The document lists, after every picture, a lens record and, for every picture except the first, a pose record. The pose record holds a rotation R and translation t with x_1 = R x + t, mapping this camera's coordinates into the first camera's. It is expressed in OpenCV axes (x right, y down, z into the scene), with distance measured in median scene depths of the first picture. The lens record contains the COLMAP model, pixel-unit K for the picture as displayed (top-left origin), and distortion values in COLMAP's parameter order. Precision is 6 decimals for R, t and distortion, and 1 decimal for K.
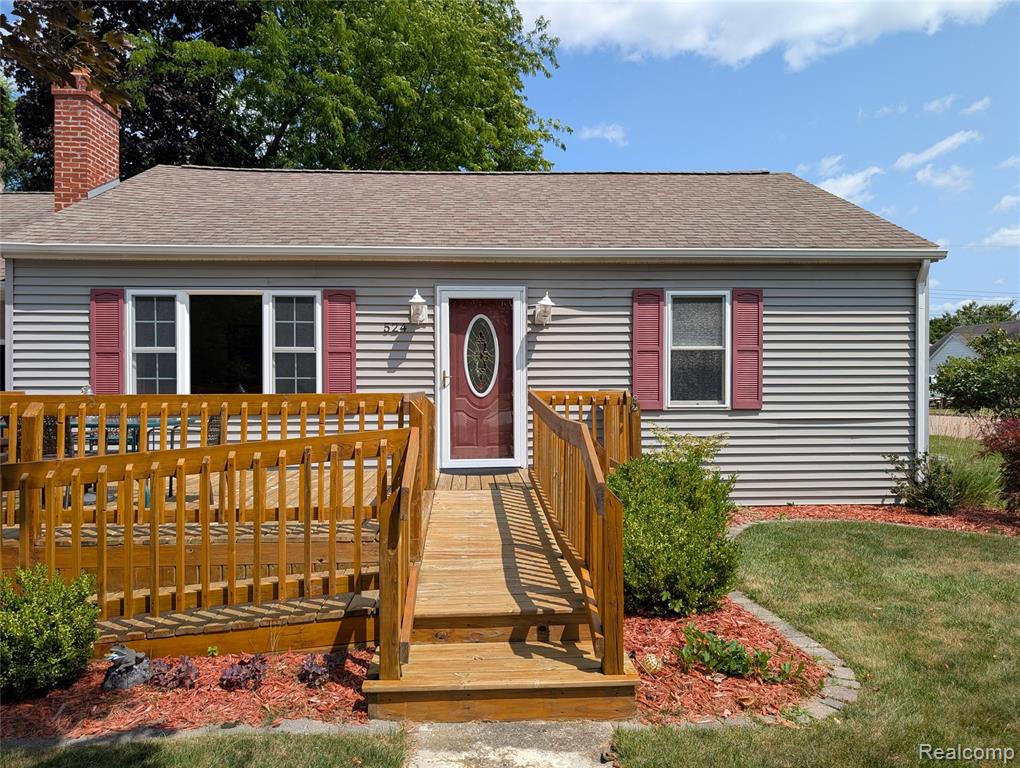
lens RADIAL K [[731.6, 0, 510.0], [0, 731.6, 384.0], [0, 0, 1]] dist [0.001294, -0.001075]
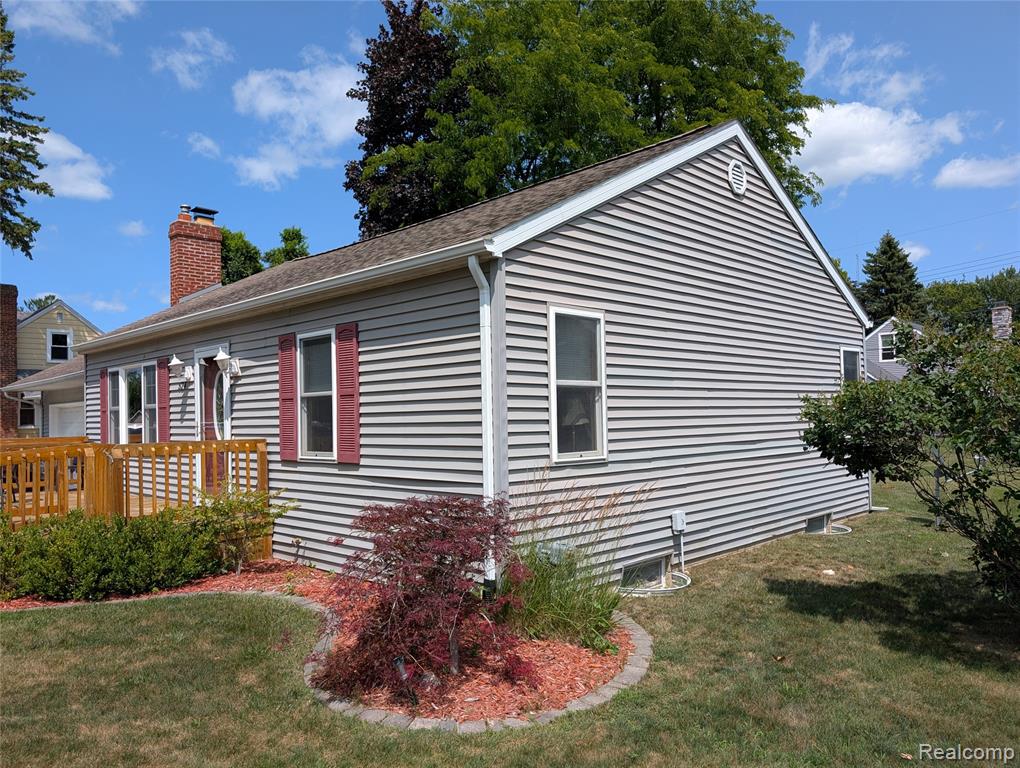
lens RADIAL K [[731.6, 0, 510.0], [0, 731.6, 384.0], [0, 0, 1]] dist [0.001294, -0.001075]
pose [[0.711038, -0.040592, -0.701981, 1.069362], [0.031669, 0.999168, -0.025699, -0.030893], [0.702440, -0.003959, 0.711732, 0.518827]]
